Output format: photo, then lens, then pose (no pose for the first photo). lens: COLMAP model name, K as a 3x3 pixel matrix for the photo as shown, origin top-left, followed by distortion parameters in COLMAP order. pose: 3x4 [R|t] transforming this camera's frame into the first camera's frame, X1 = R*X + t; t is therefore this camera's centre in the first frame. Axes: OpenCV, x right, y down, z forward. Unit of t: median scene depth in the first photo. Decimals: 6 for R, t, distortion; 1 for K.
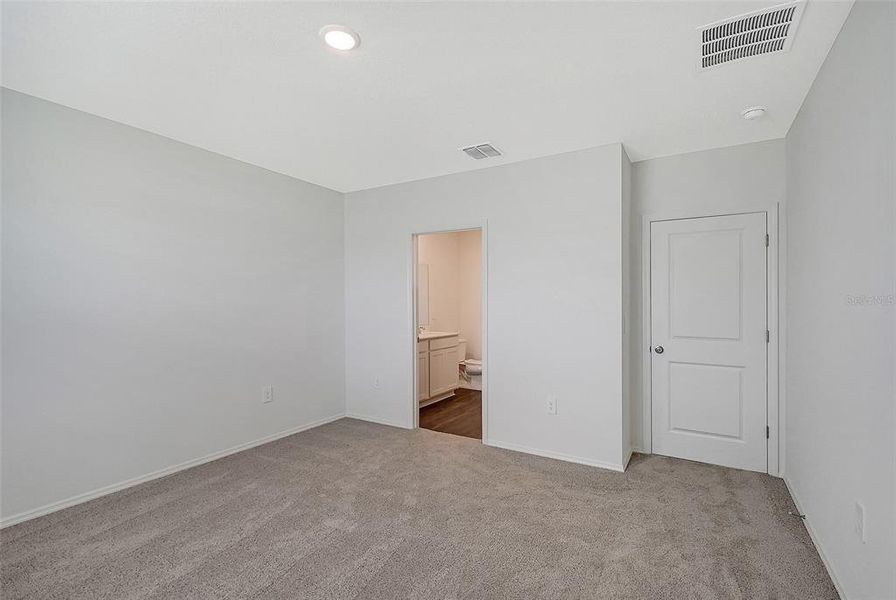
lens RADIAL K [[407.2, 0, 448.0], [0, 407.2, 300.0], [0, 0, 1]] dist [-0.000414, -0.000112]
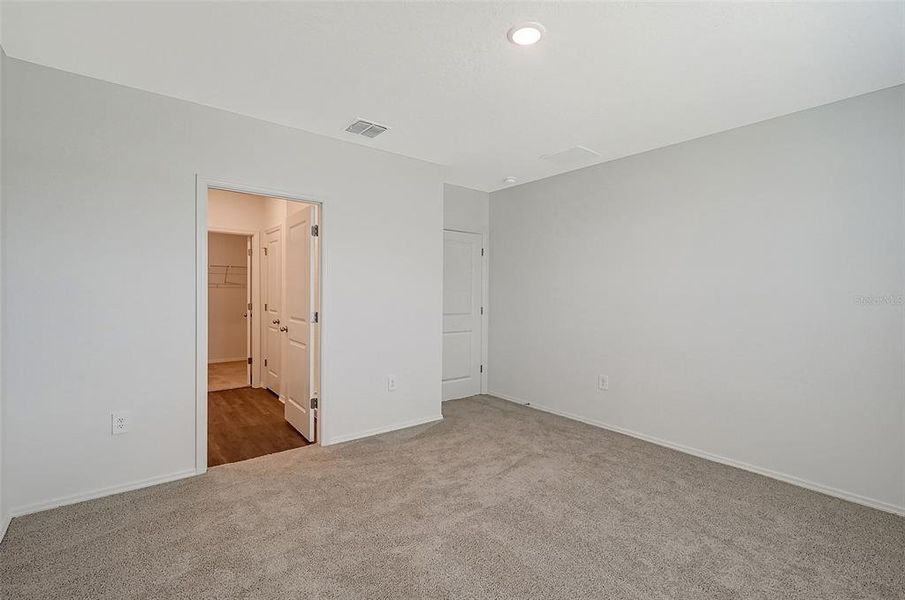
lens RADIAL K [[407.2, 0, 470.0], [0, 407.2, 297.7], [0, 0, 1]] dist [-0.001579, -0.000195]
pose [[0.350609, -0.015248, 0.936398, -0.767635], [-0.012854, 0.999695, 0.021091, 0.002913], [-0.936434, -0.019431, 0.350306, 0.466140]]
